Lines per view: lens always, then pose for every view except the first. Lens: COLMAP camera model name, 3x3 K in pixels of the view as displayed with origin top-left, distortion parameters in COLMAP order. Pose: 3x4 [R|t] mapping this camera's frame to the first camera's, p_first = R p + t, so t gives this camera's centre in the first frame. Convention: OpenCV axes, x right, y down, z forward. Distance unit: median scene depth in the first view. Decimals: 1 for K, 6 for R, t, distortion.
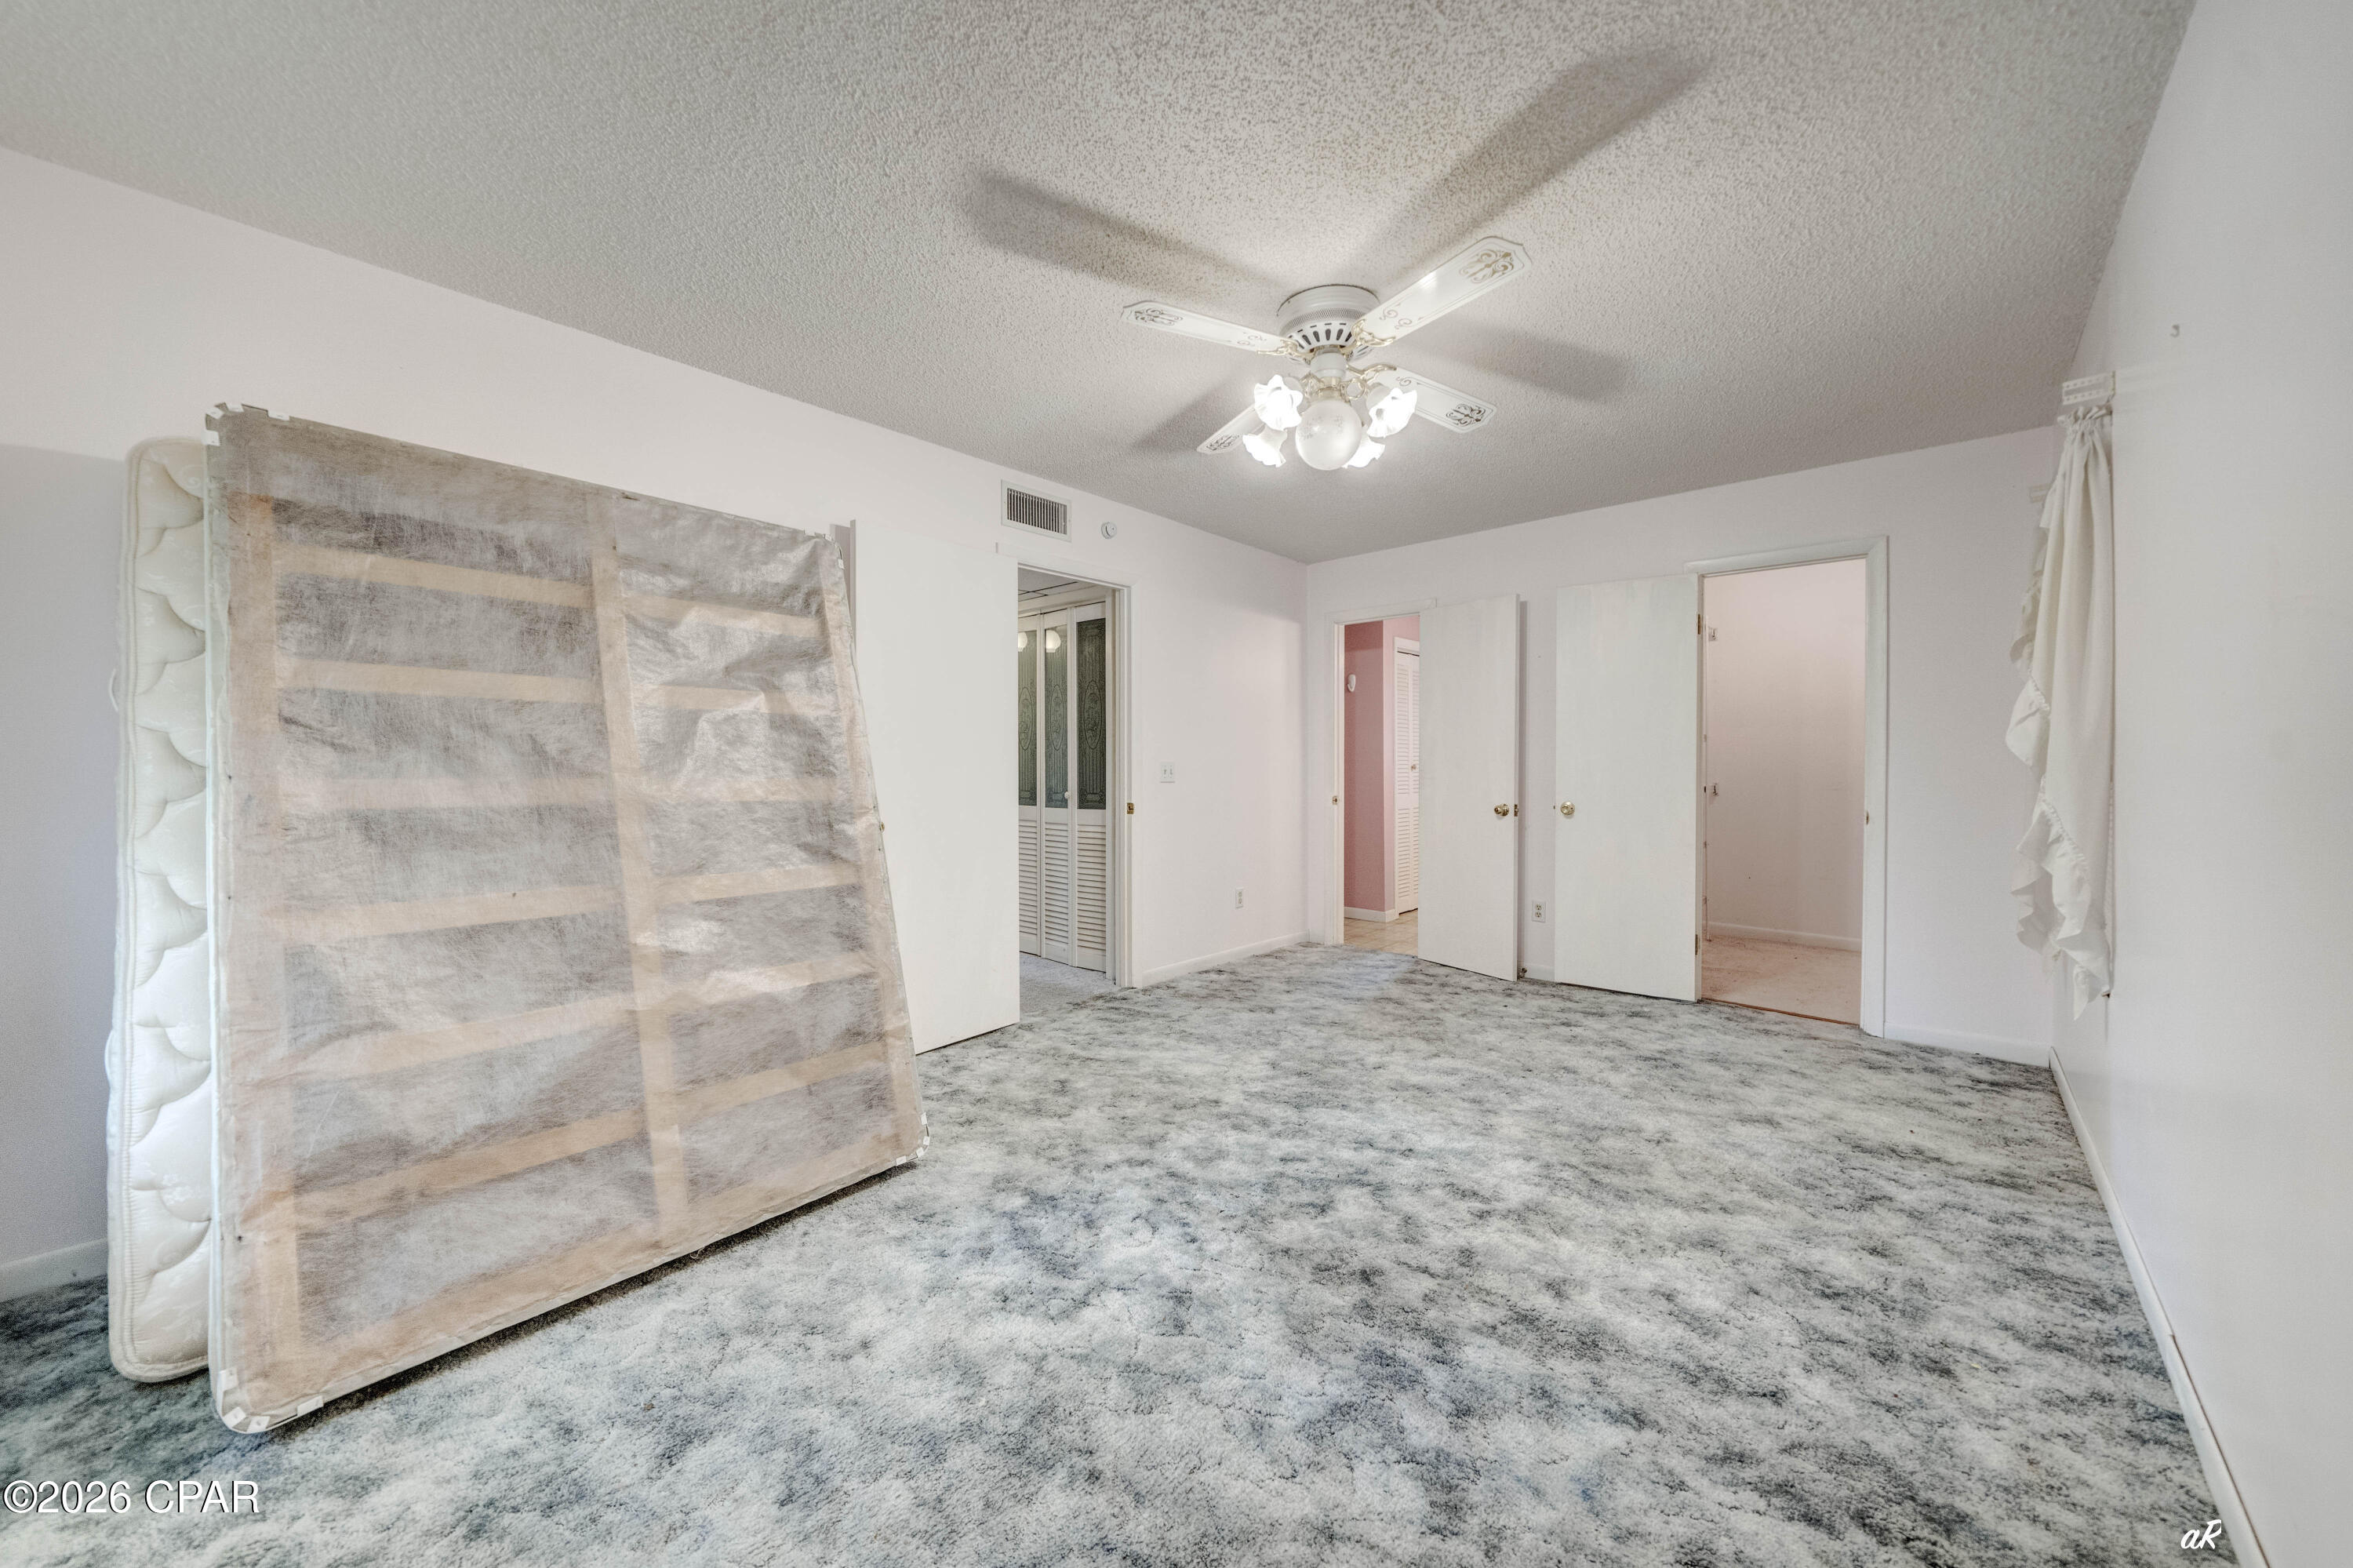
lens RADIAL K [[880.4, 0, 1165.8], [0, 880.4, 763.0], [0, 0, 1]] dist [-0.002735, -0.000093]
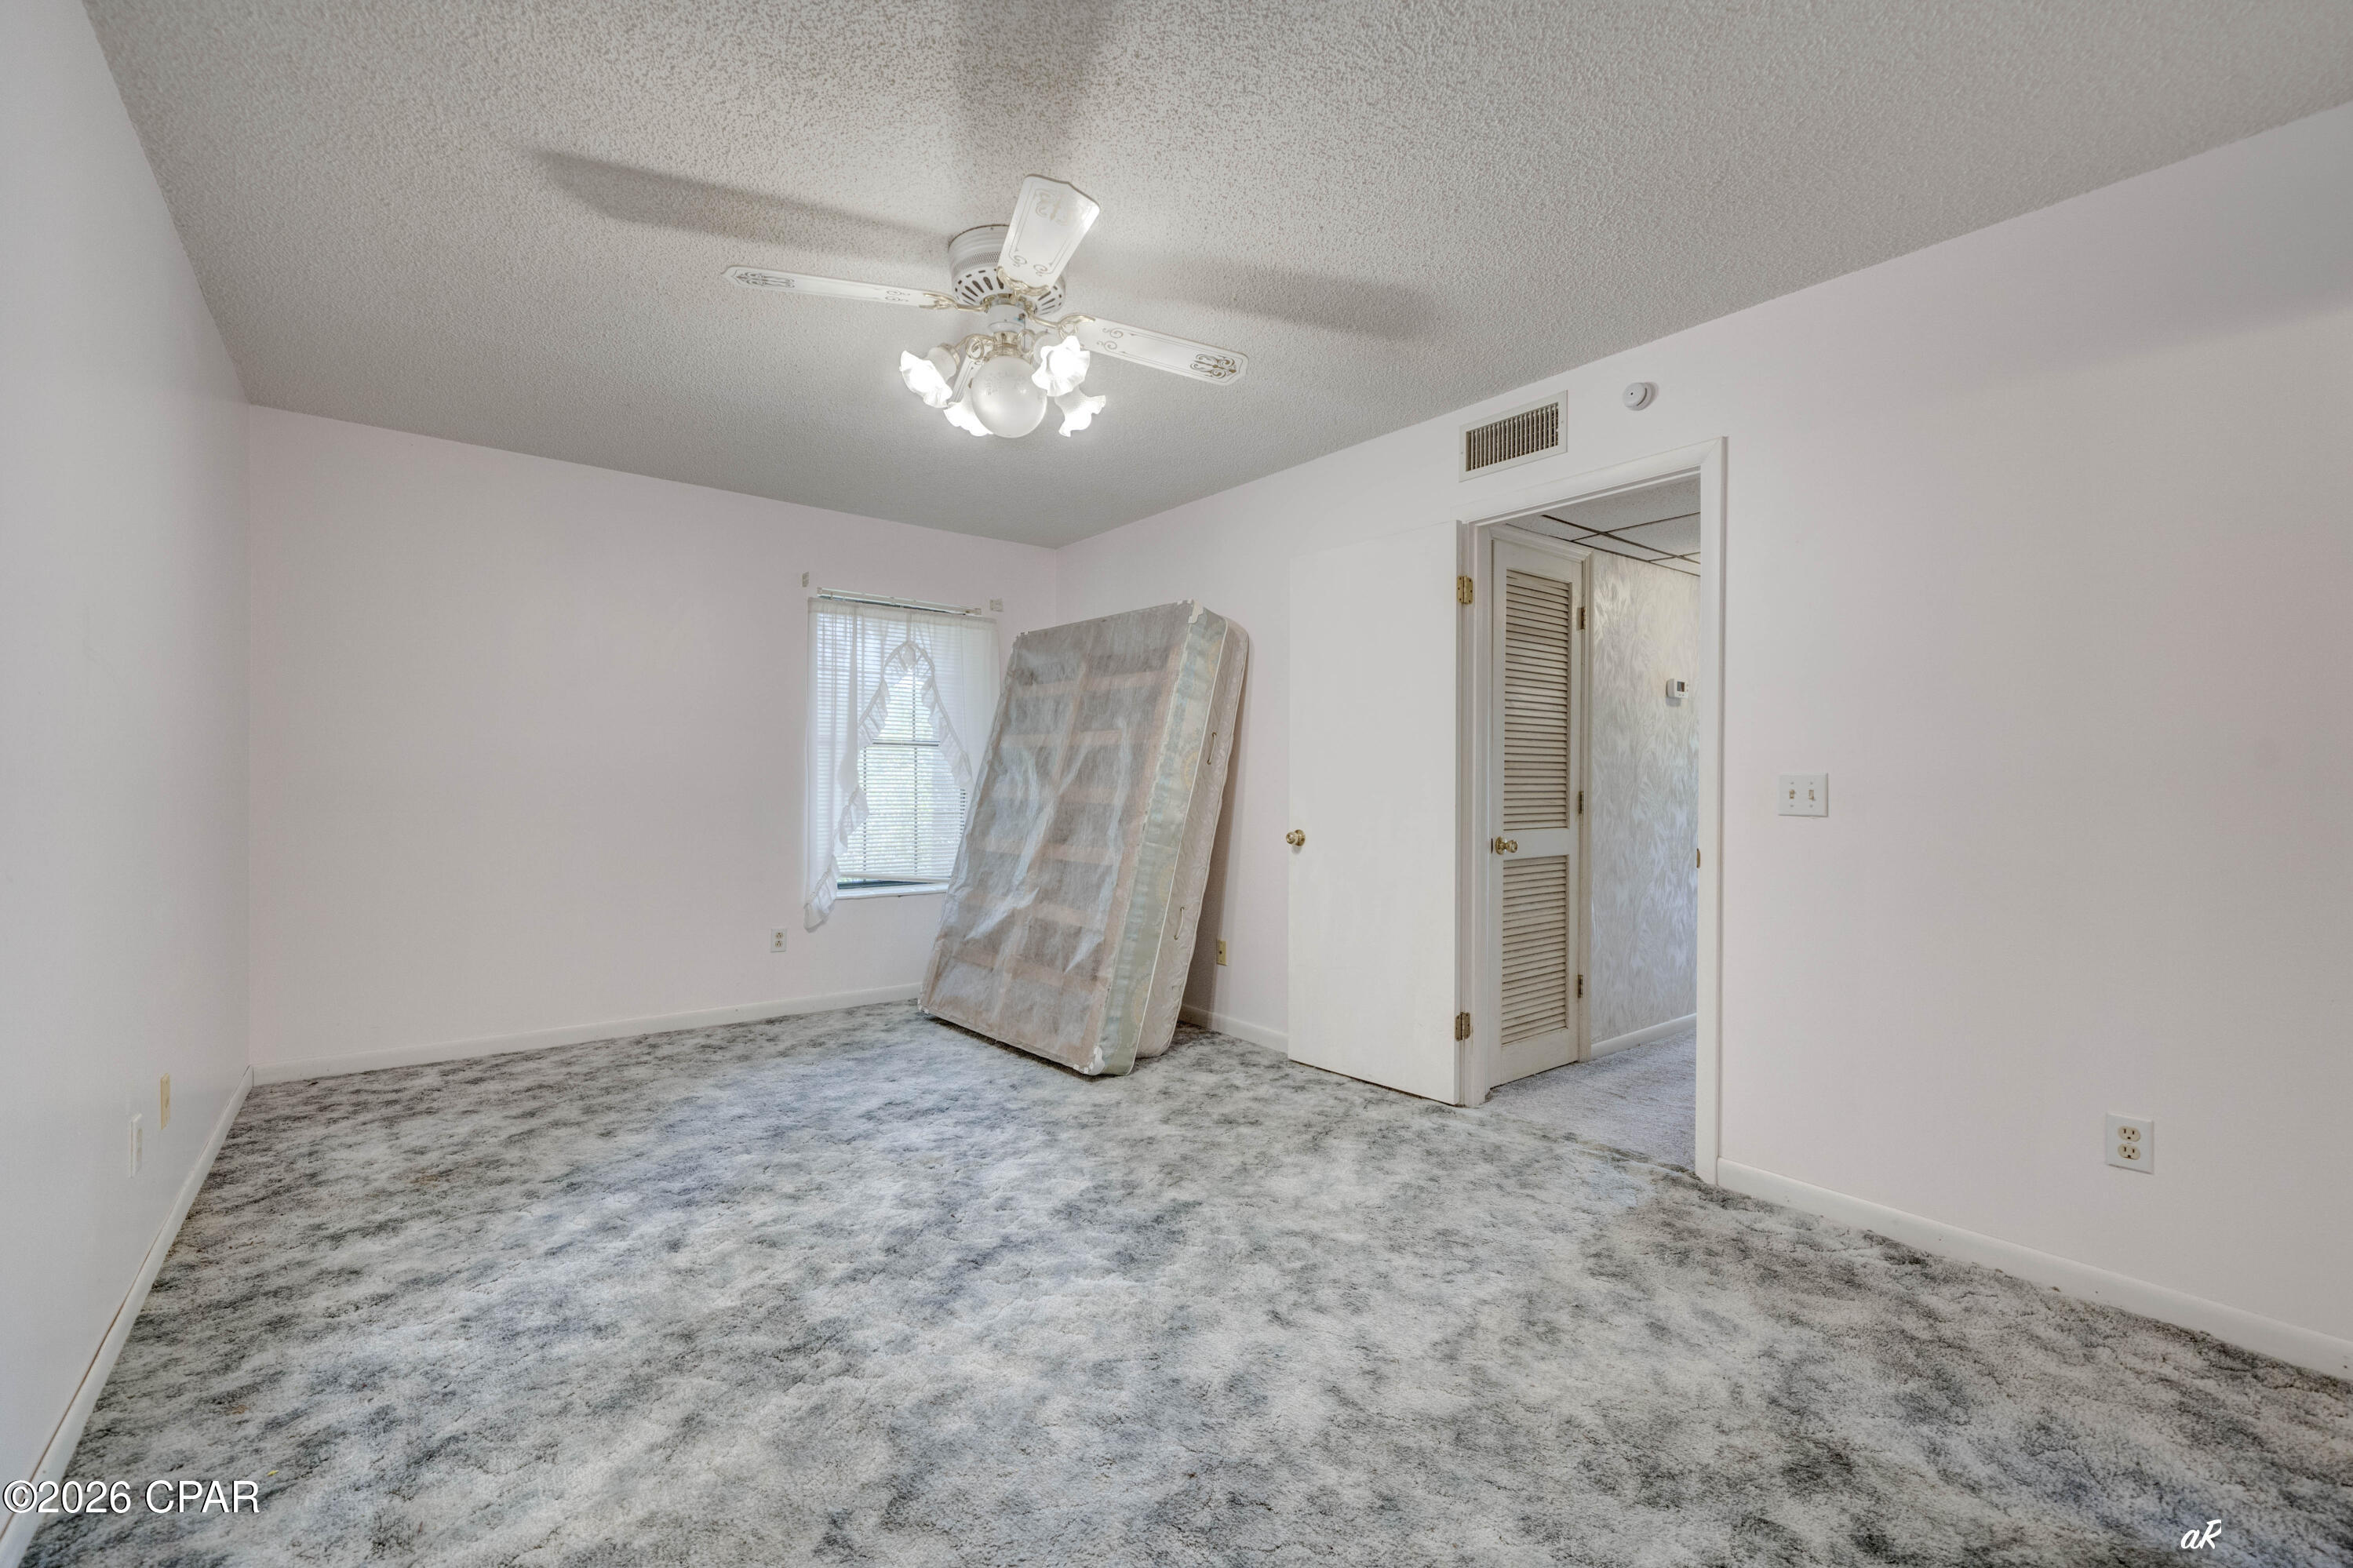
lens RADIAL K [[1004.6, 0, 1166.8], [0, 1004.6, 797.1], [0, 0, 1]] dist [0.004732, 0.000122]
pose [[-0.199037, 0.012929, -0.979907, 0.990256], [-0.002495, 0.999903, 0.013700, 0.005367], [0.979989, 0.005172, -0.198986, 1.187173]]
